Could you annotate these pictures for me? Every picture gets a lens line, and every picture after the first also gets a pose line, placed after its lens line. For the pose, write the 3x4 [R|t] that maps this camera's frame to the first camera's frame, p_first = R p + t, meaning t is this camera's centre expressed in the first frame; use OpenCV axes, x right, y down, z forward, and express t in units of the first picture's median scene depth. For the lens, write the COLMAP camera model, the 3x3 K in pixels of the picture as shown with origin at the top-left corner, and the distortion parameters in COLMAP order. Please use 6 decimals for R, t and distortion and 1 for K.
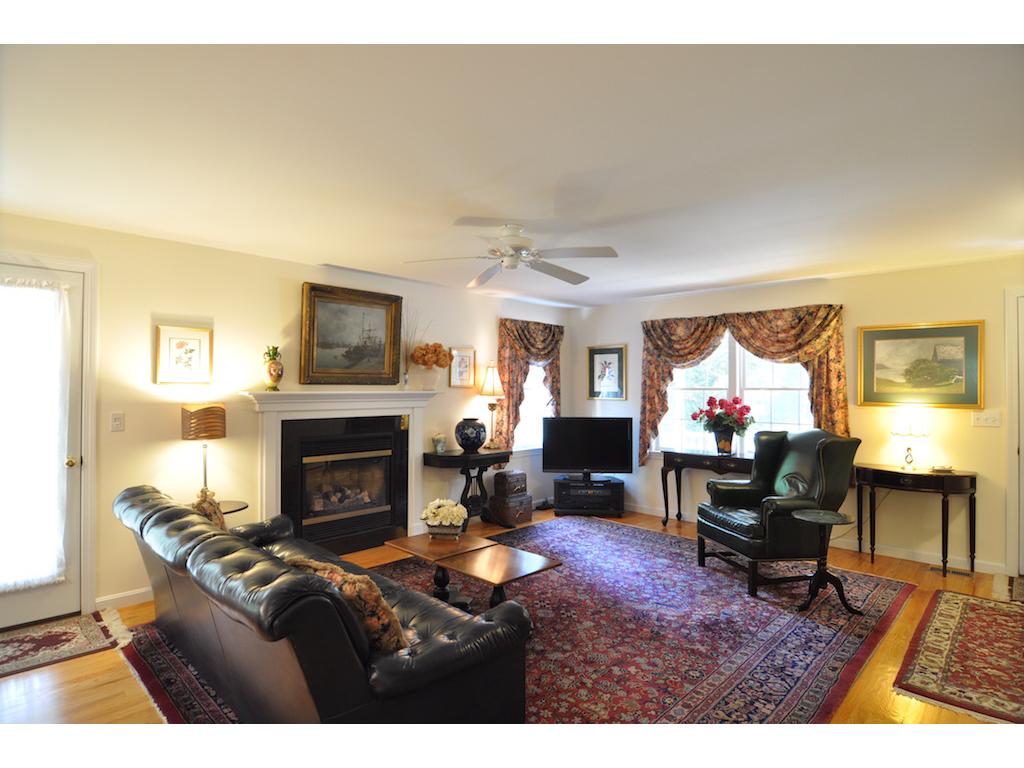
lens RADIAL K [[548.9, 0, 502.5], [0, 548.9, 381.3], [0, 0, 1]] dist [-0.016729, -0.003771]
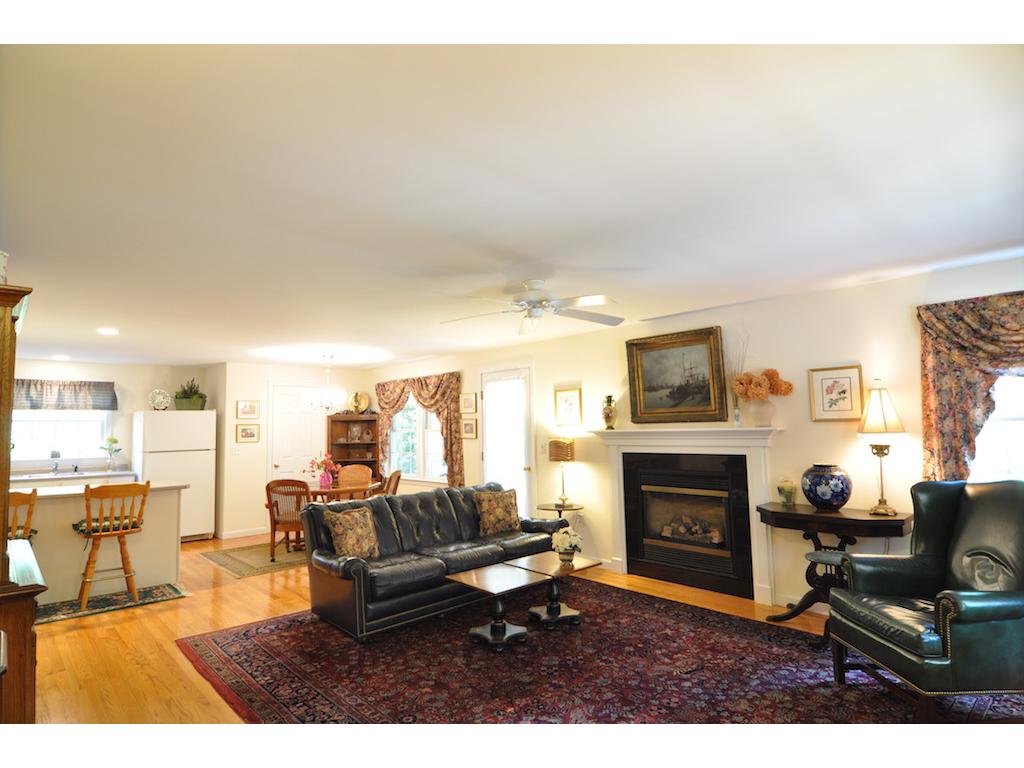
lens RADIAL K [[548.9, 0, 509.4], [0, 548.9, 386.4], [0, 0, 1]] dist [-0.016729, -0.003771]
pose [[-0.049098, -0.079423, -0.995631, 0.893785], [0.030954, 0.996234, -0.080998, 0.013619], [0.998314, -0.034796, -0.046454, 0.814497]]
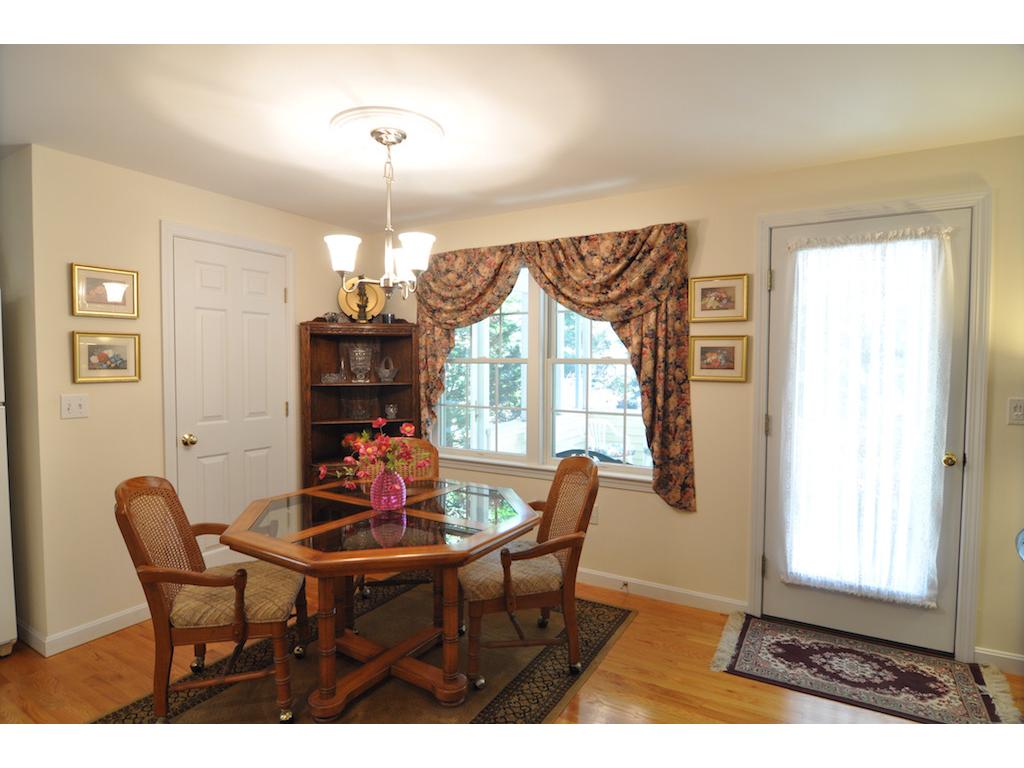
lens RADIAL K [[548.9, 0, 503.9], [0, 548.9, 385.1], [0, 0, 1]] dist [-0.016729, -0.003771]
pose [[0.222281, 0.036890, -0.974285, -0.151523], [0.009936, 0.999146, 0.040098, 0.005527], [0.974932, -0.018594, 0.221724, 0.168994]]
